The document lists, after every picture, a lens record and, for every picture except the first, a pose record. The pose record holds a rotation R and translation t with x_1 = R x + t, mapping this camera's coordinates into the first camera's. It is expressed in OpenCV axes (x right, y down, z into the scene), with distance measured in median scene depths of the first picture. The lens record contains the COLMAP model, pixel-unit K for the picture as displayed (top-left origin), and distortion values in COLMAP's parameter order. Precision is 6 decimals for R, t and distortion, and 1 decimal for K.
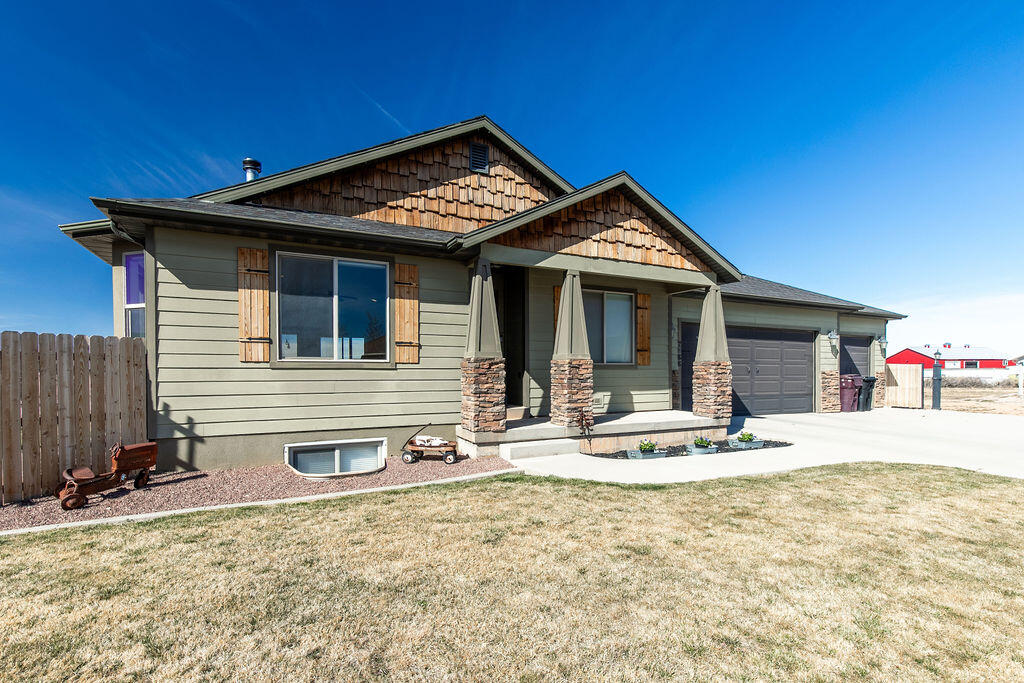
lens RADIAL K [[442.4, 0, 511.5], [0, 442.4, 320.1], [0, 0, 1]] dist [0.000543, 0.000091]
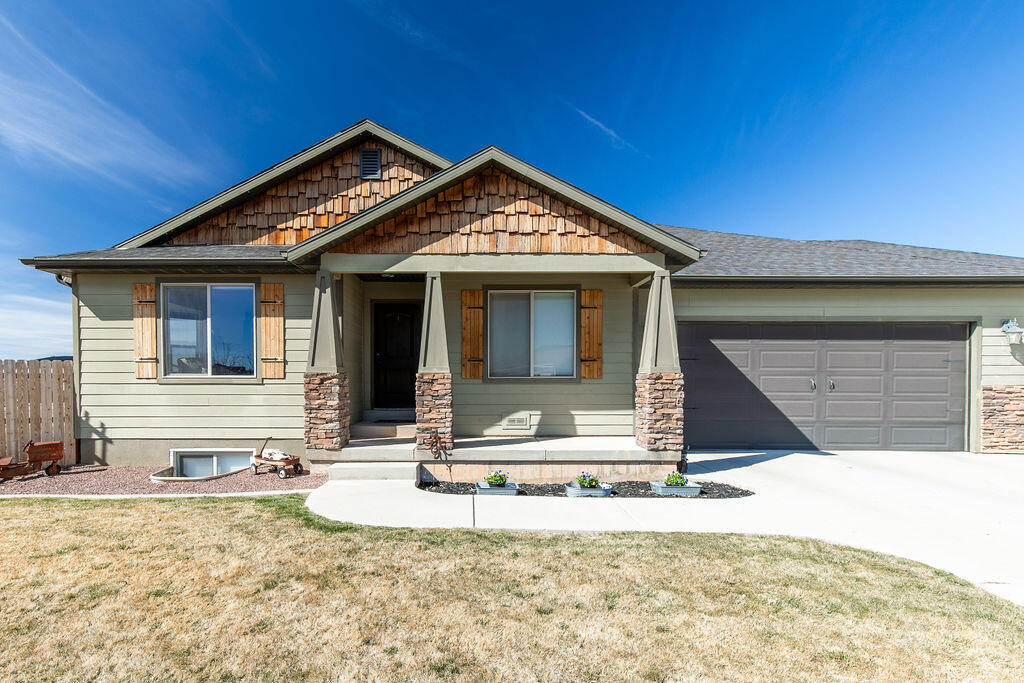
lens RADIAL K [[451.9, 0, 512.0], [0, 451.9, 341.5], [0, 0, 1]] dist [0.002268, 0.000198]
pose [[0.904425, -0.038182, -0.424922, 0.672506], [0.048197, 0.998755, 0.012840, 0.021910], [0.423902, -0.032093, 0.905139, 0.257791]]
